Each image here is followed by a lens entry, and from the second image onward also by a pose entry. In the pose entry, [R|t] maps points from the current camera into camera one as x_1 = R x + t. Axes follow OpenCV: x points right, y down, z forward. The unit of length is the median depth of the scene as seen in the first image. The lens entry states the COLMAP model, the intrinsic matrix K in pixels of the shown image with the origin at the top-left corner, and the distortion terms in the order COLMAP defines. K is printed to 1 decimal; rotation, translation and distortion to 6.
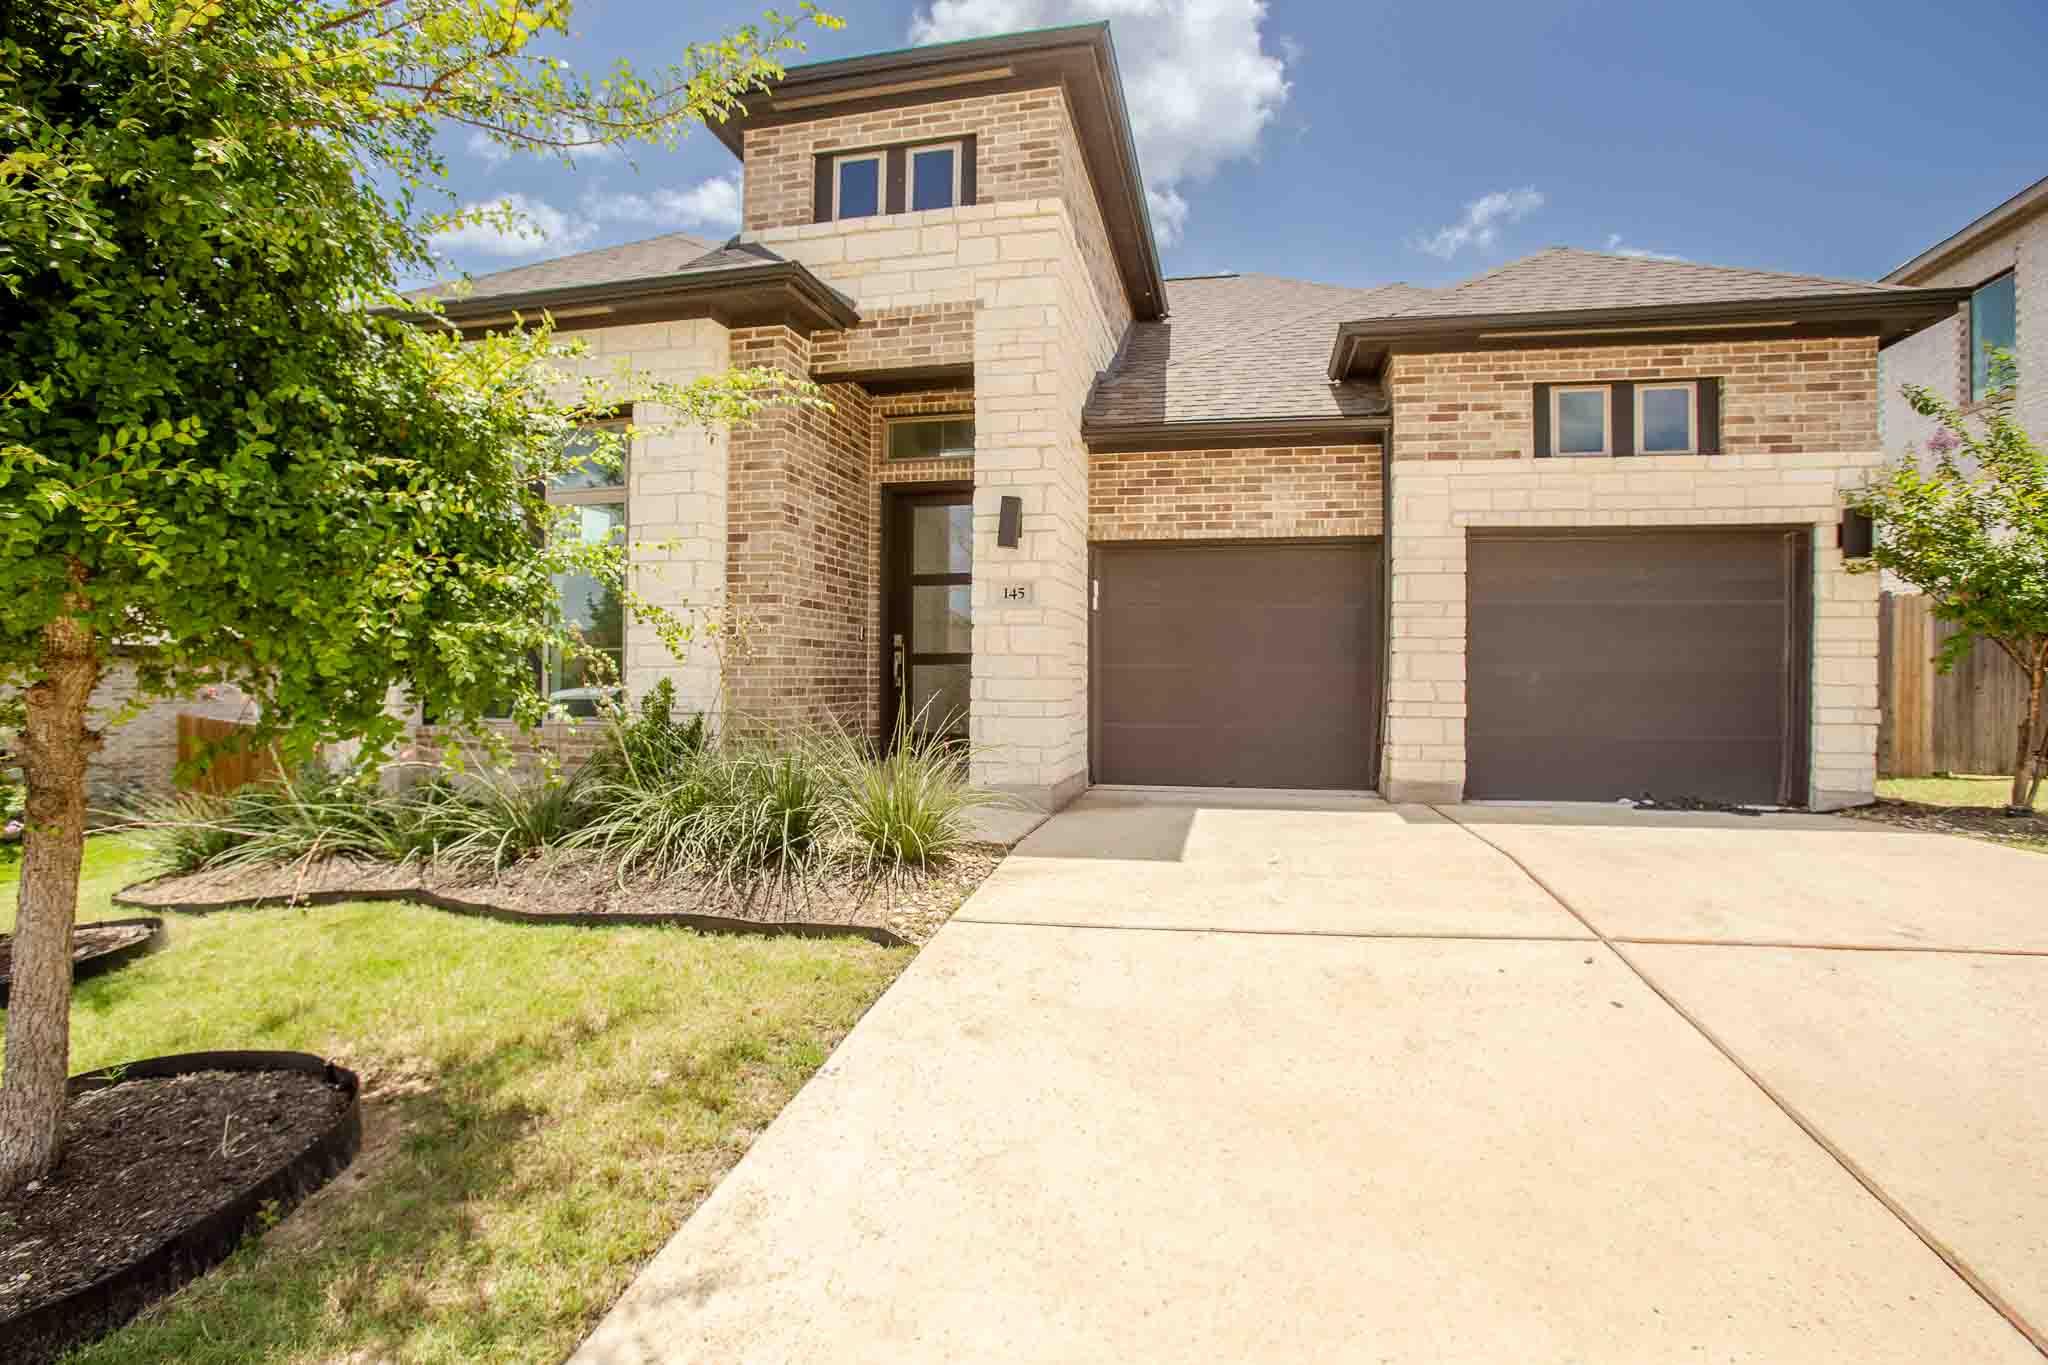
lens RADIAL K [[958.9, 0, 985.8], [0, 958.9, 675.8], [0, 0, 1]] dist [-0.059044, 0.019419]
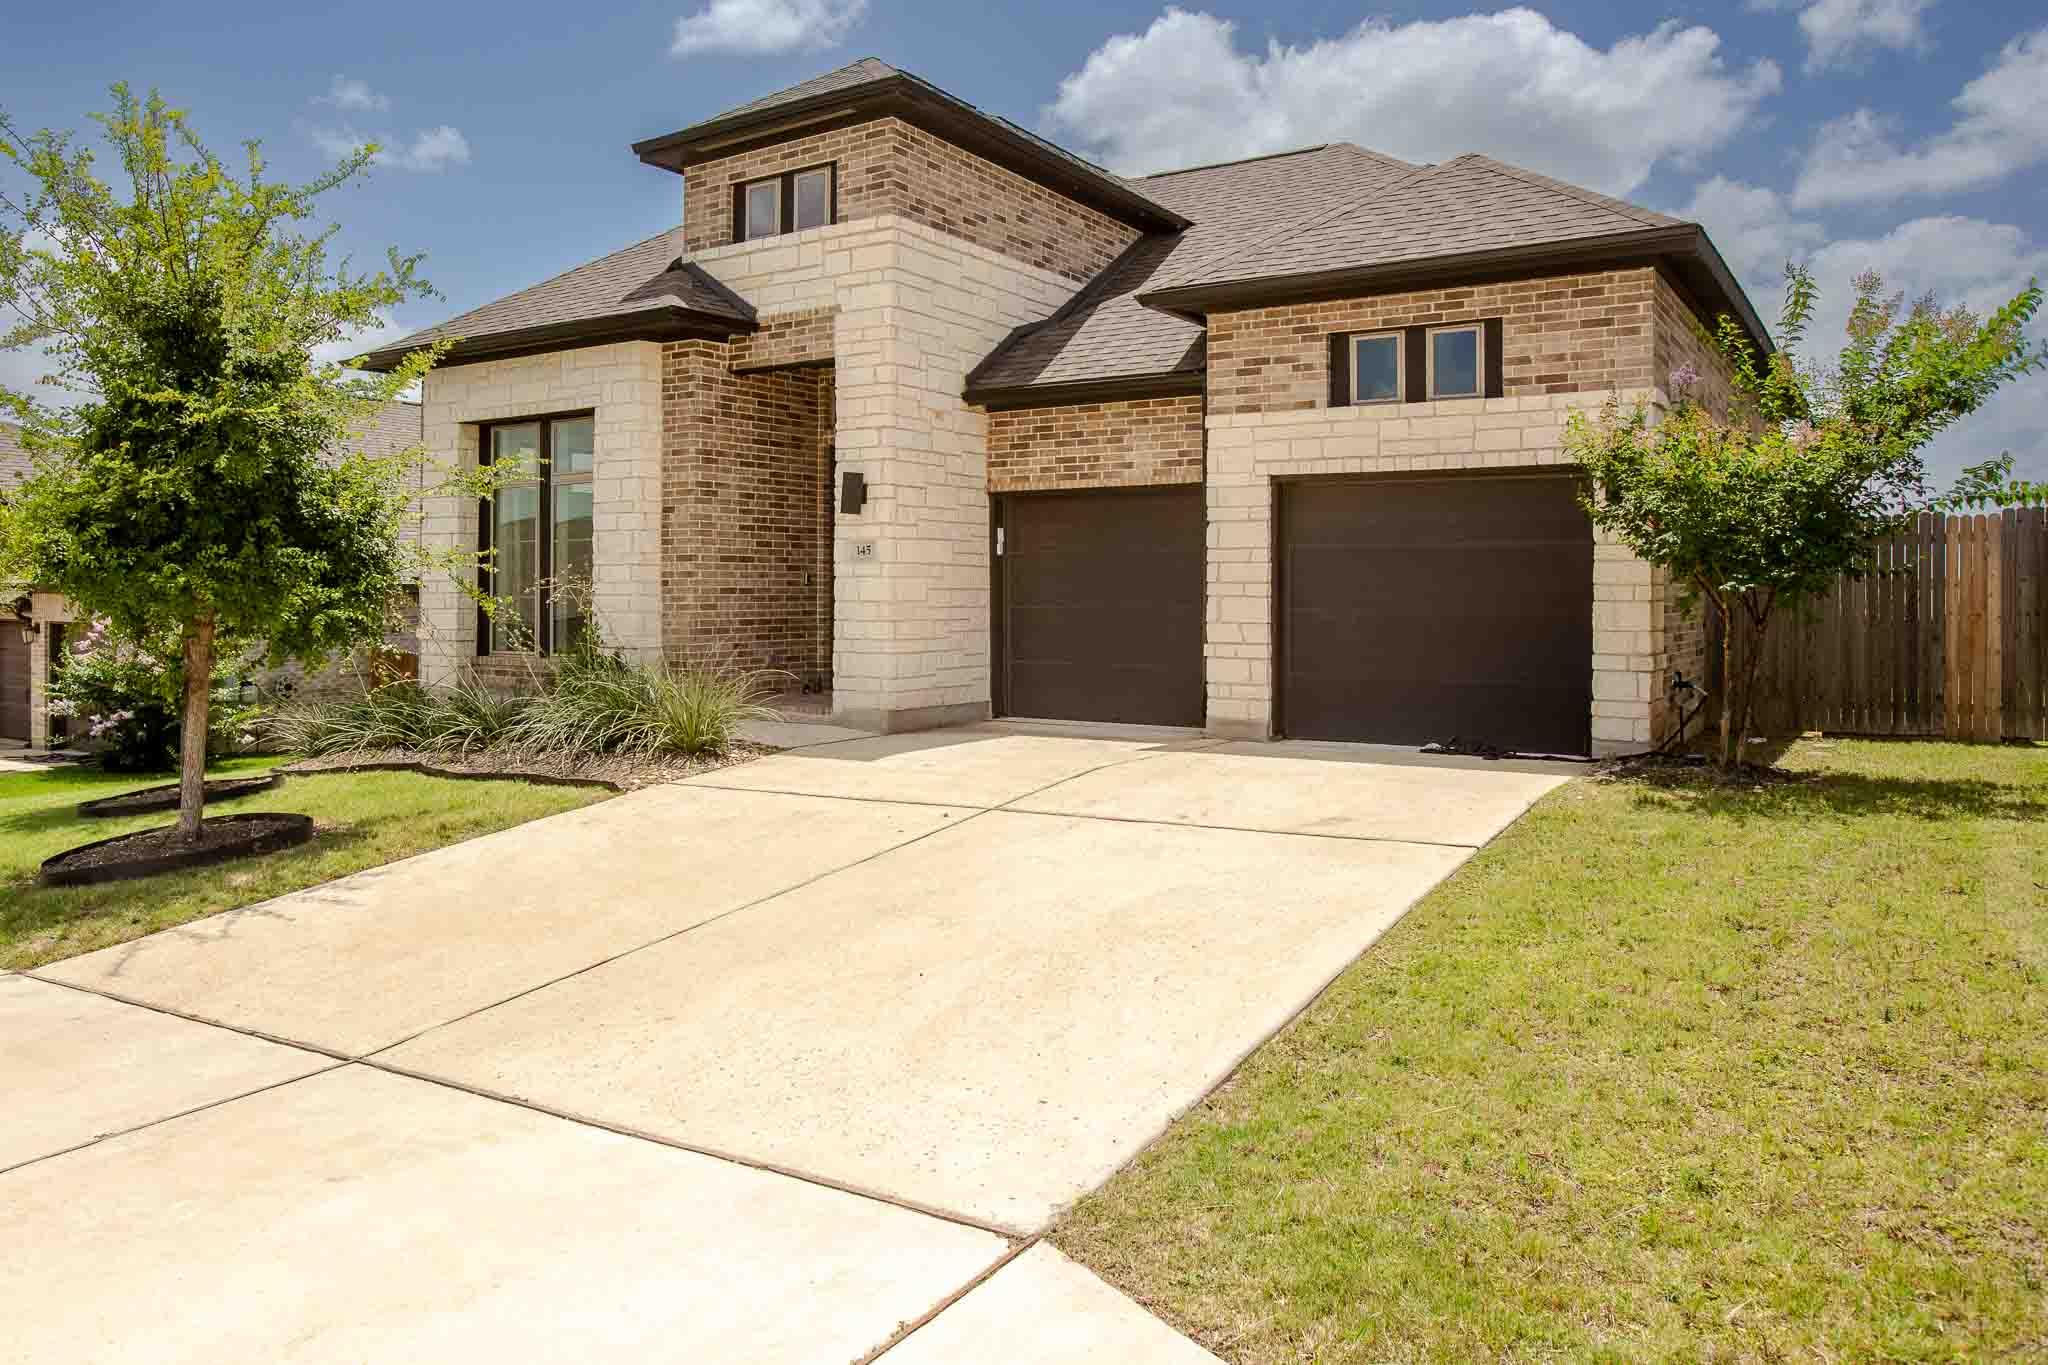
lens RADIAL K [[1387.3, 0, 912.5], [0, 1387.3, 592.8], [0, 0, 1]] dist [-0.017794, -0.002807]
pose [[0.924899, -0.007264, -0.380143, 0.723455], [0.007231, 0.999973, -0.001515, -0.029186], [0.380144, -0.001348, 0.924926, -0.565110]]
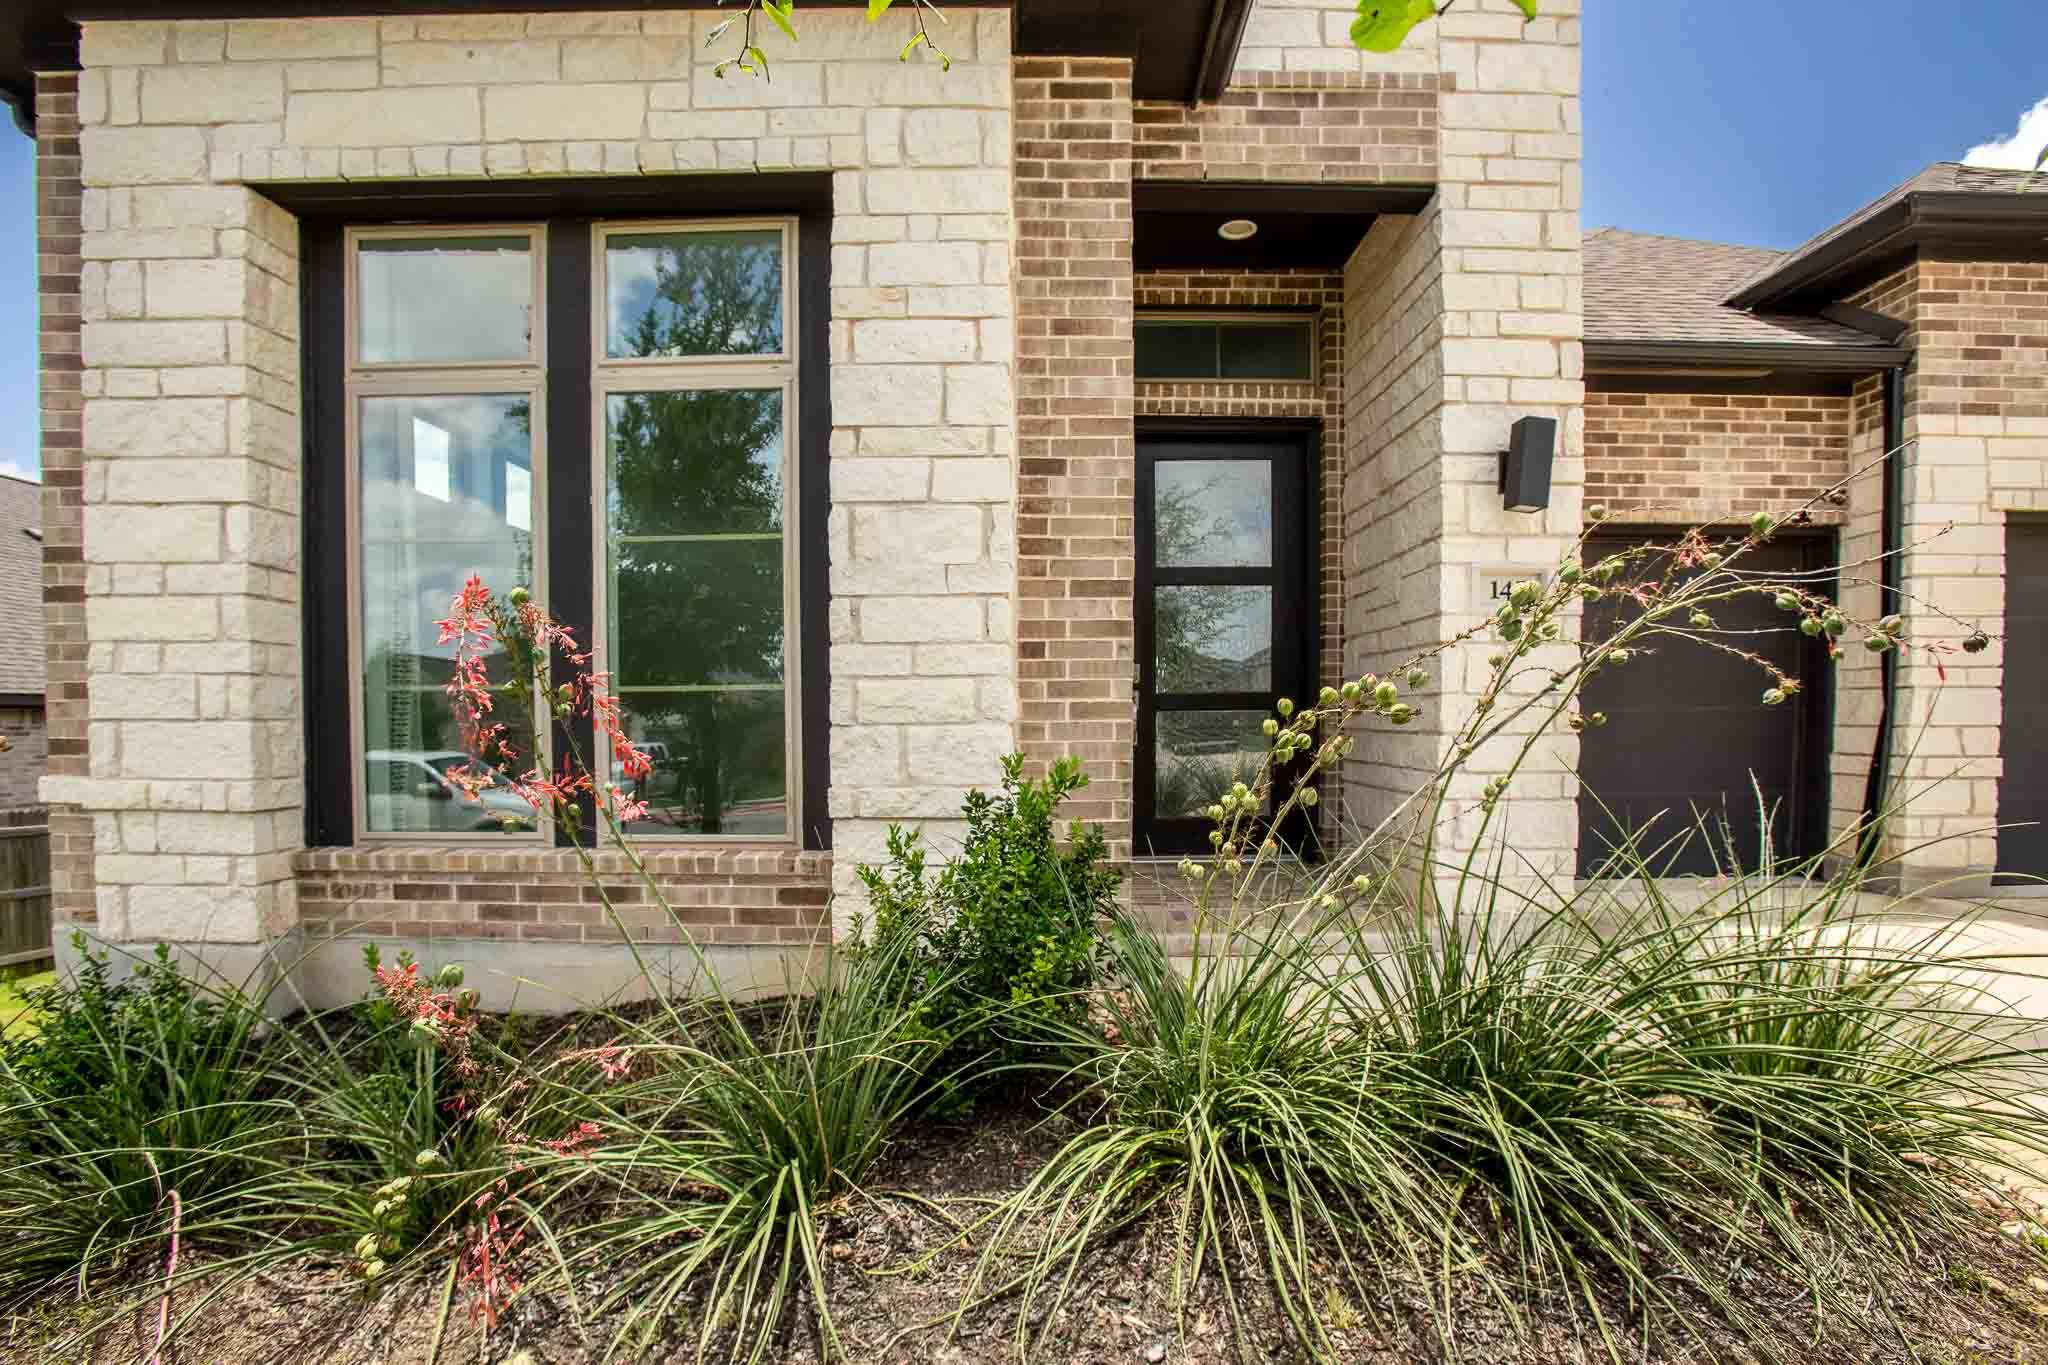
lens RADIAL K [[958.9, 0, 1007.0], [0, 958.9, 743.5], [0, 0, 1]] dist [-0.059044, 0.019419]
pose [[0.971020, -0.020304, 0.238132, -0.395214], [0.012972, 0.999394, 0.032316, -0.014013], [-0.238644, -0.028290, 0.970695, 0.499438]]
